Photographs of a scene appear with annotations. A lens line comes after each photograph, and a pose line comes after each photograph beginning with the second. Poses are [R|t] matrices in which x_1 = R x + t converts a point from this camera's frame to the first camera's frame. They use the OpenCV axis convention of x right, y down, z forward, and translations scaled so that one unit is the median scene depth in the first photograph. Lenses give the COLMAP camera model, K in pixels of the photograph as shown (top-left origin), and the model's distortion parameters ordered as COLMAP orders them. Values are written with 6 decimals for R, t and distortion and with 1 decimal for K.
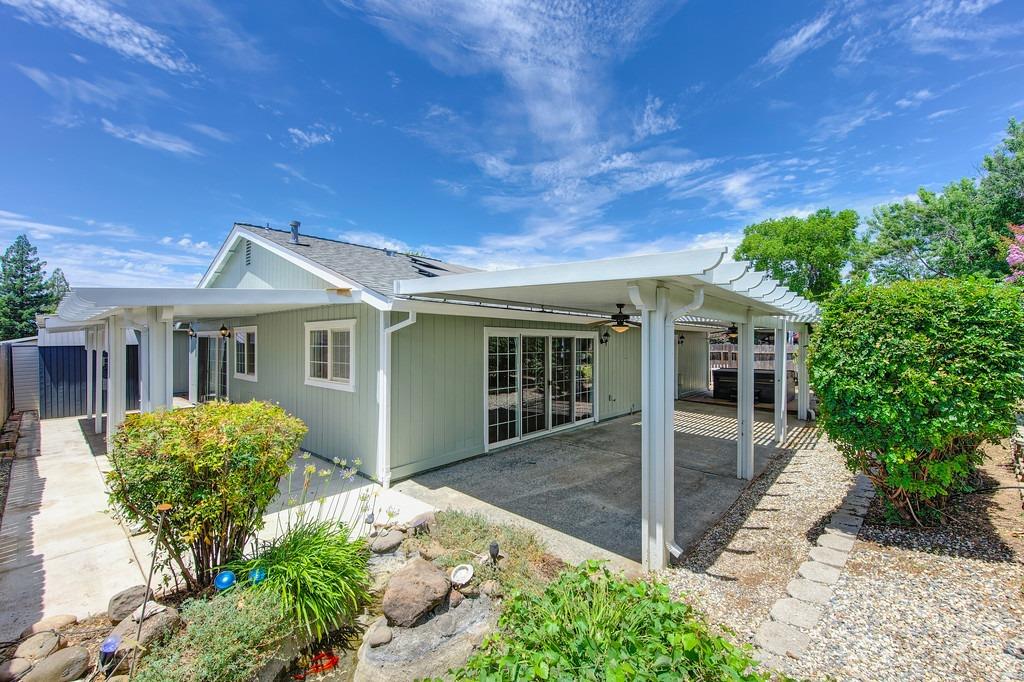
lens RADIAL K [[407.0, 0, 518.5], [0, 407.0, 337.6], [0, 0, 1]] dist [-0.002711, 0.000708]
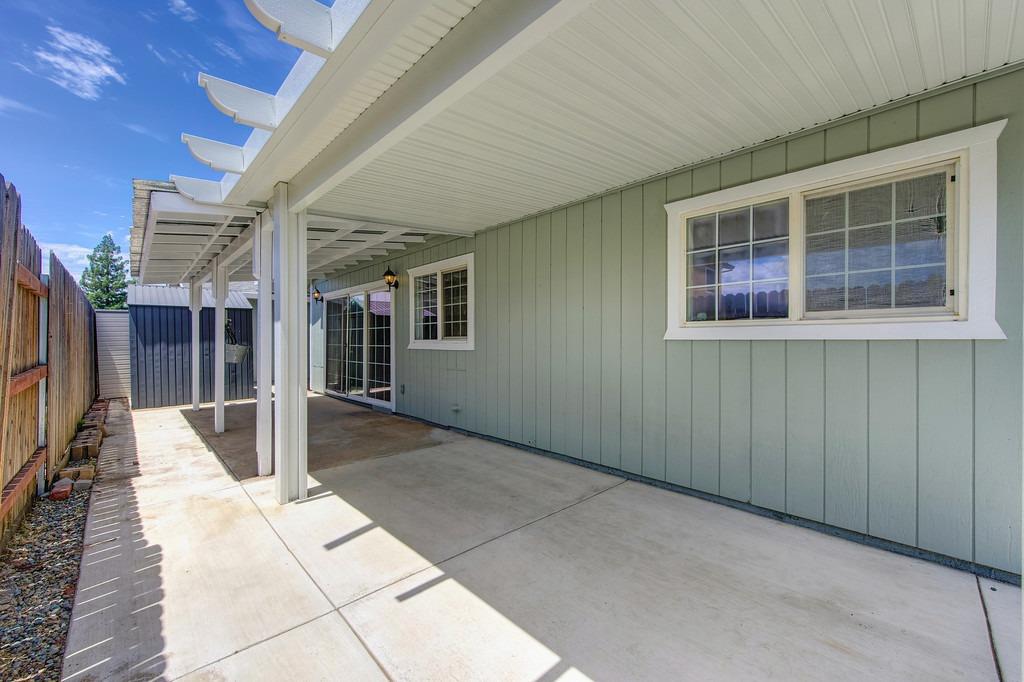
lens RADIAL K [[407.0, 0, 521.4], [0, 407.0, 340.5], [0, 0, 1]] dist [-0.002711, 0.000708]
pose [[0.995818, 0.000569, -0.091352, -0.812271], [0.000113, 0.999972, 0.007454, 0.141954], [0.091354, -0.007434, 0.995791, 0.665159]]
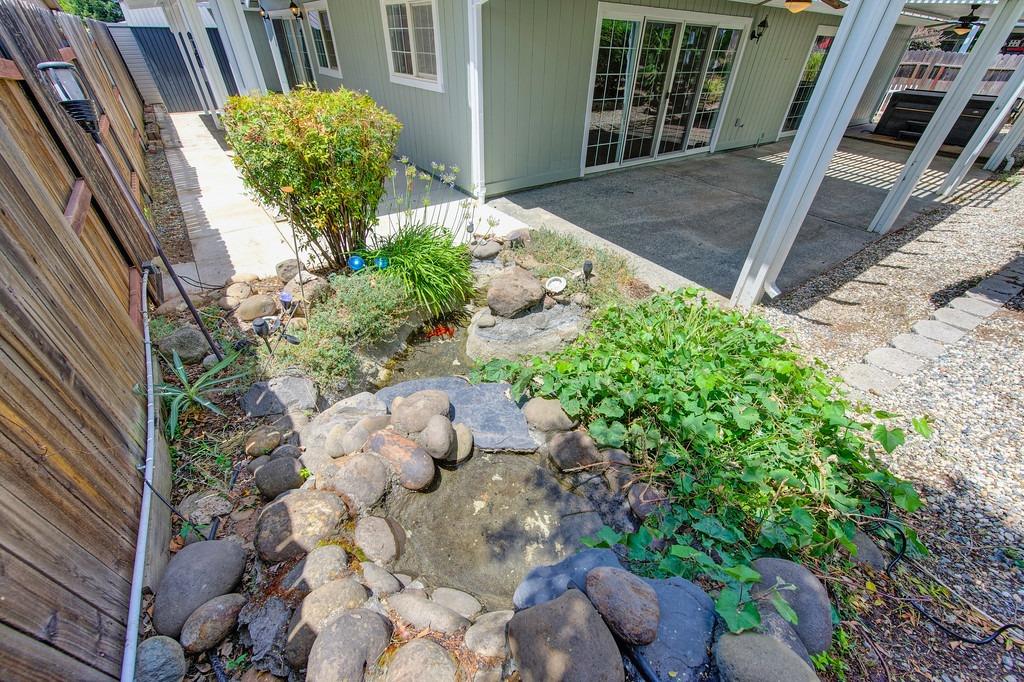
lens RADIAL K [[407.0, 0, 517.4], [0, 407.0, 337.2], [0, 0, 1]] dist [-0.002711, 0.000708]
pose [[0.975184, 0.146767, -0.165759, -0.020434], [-0.018110, 0.799067, 0.600970, 0.024848], [0.220655, -0.583054, 0.781895, 0.027929]]
